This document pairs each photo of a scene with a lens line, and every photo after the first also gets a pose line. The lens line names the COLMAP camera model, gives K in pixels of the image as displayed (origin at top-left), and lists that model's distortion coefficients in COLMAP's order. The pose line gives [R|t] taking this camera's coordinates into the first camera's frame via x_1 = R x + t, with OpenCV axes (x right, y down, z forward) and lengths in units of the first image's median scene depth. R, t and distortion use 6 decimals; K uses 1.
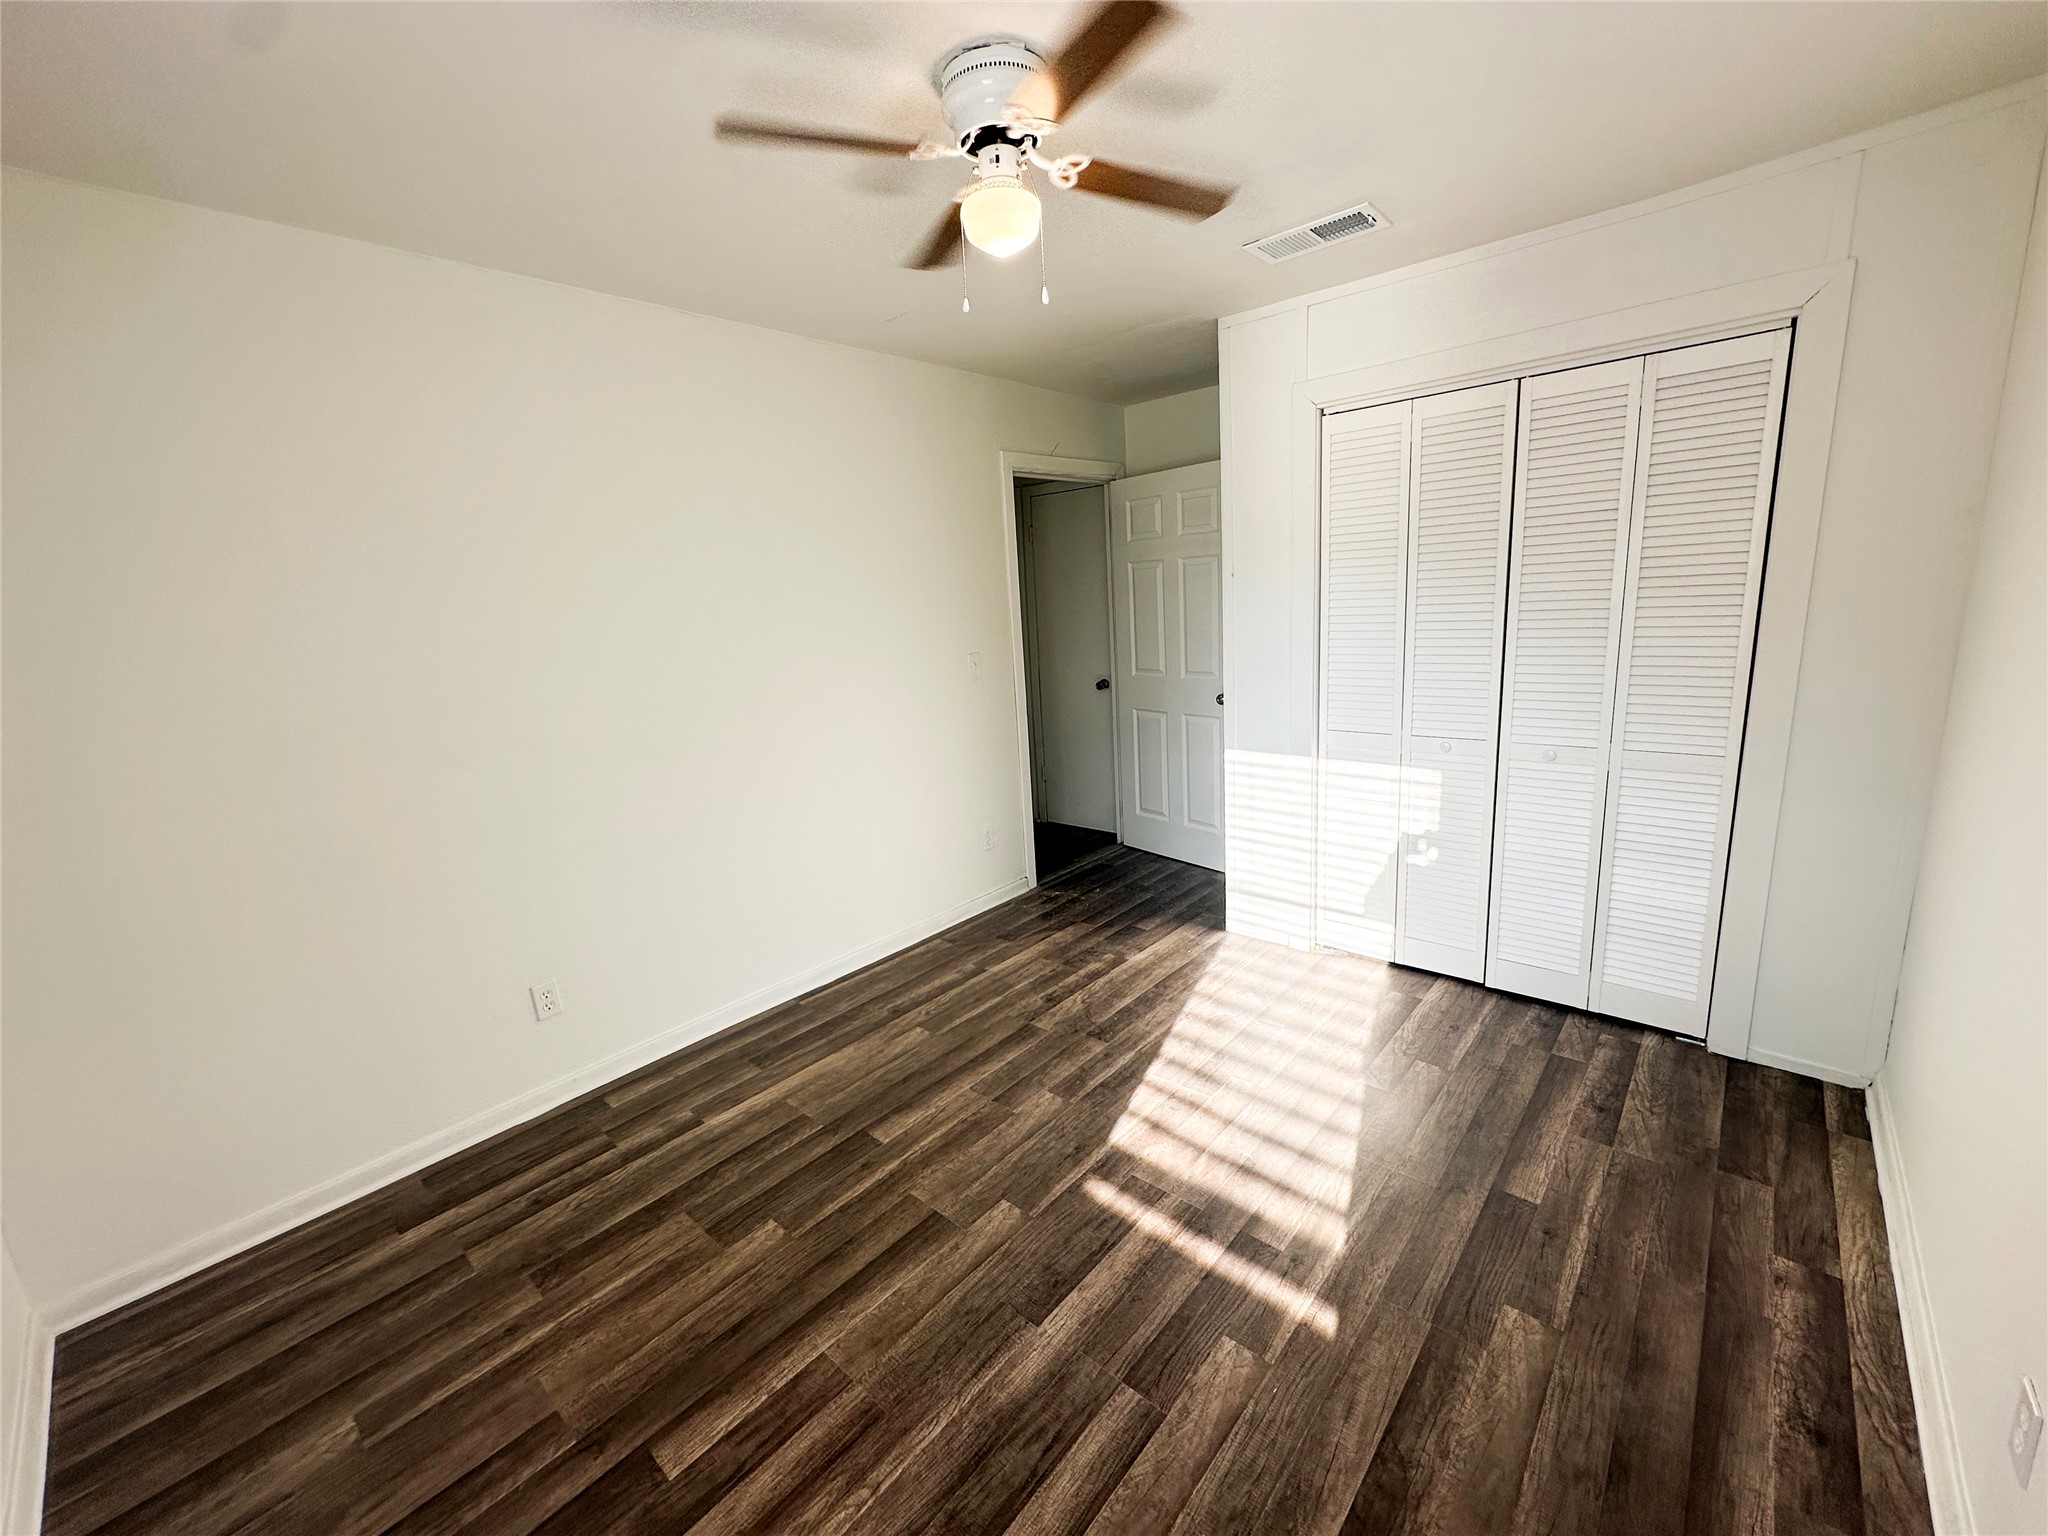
lens RADIAL K [[814.6, 0, 1021.3], [0, 814.6, 765.0], [0, 0, 1]] dist [-0.004397, 0.000195]
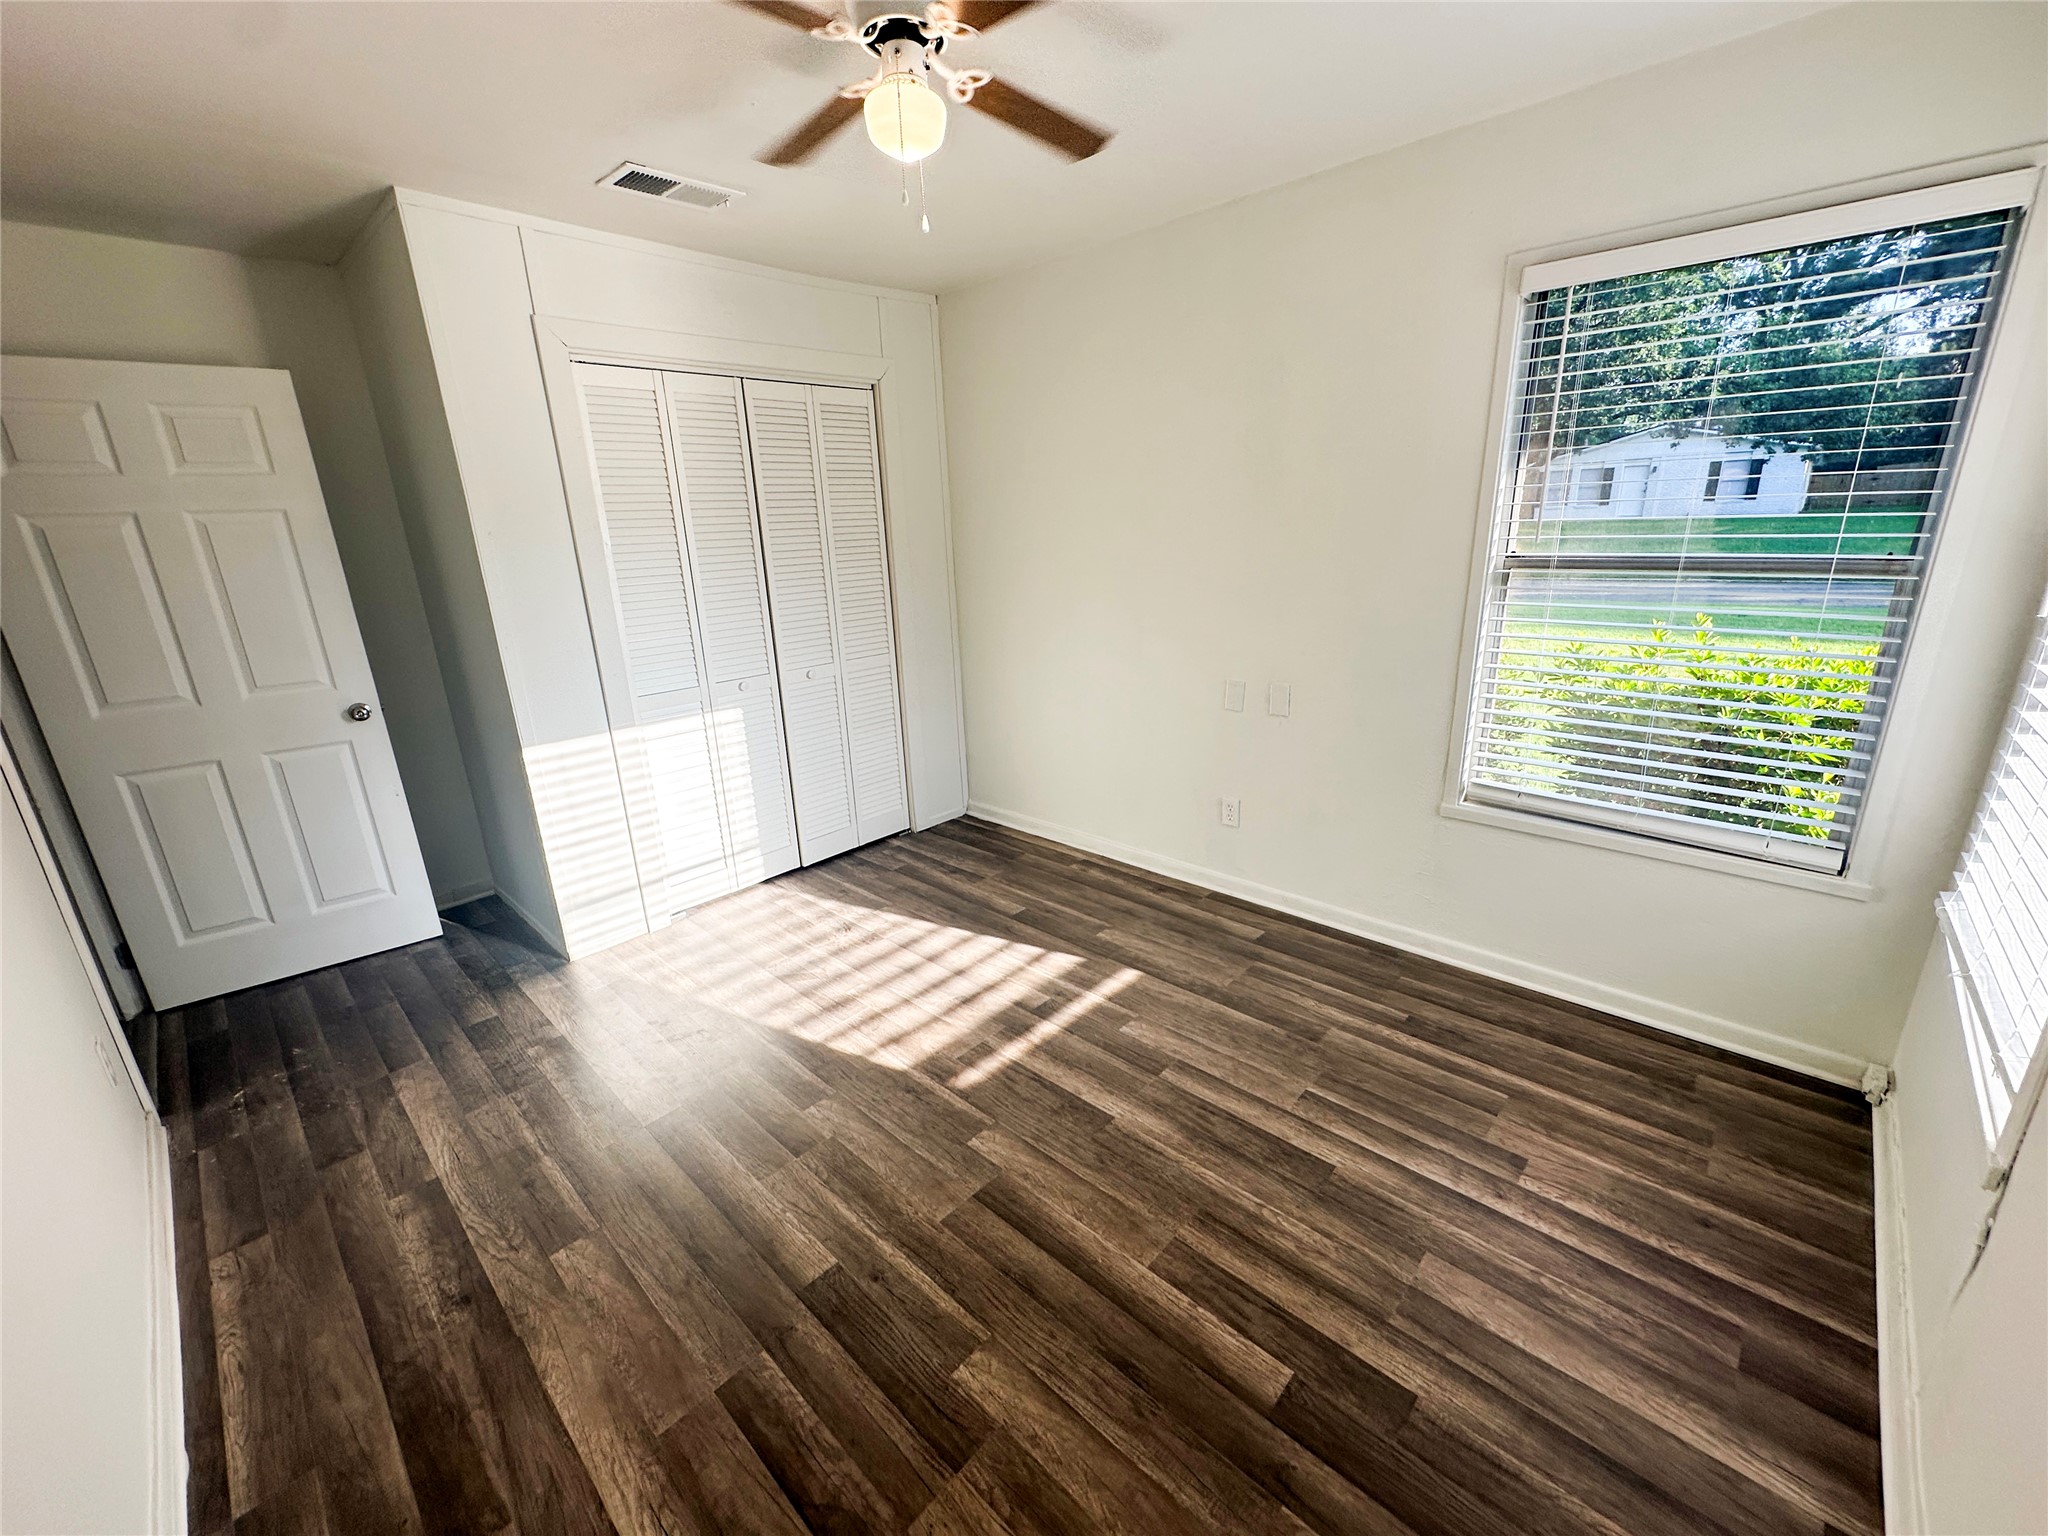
lens RADIAL K [[814.6, 0, 1026.2], [0, 814.6, 762.5], [0, 0, 1]] dist [-0.004397, 0.000195]
pose [[0.033123, -0.225988, 0.973567, -0.837637], [0.246546, 0.945846, 0.211165, -0.086896], [-0.968565, 0.233035, 0.087046, 0.707268]]
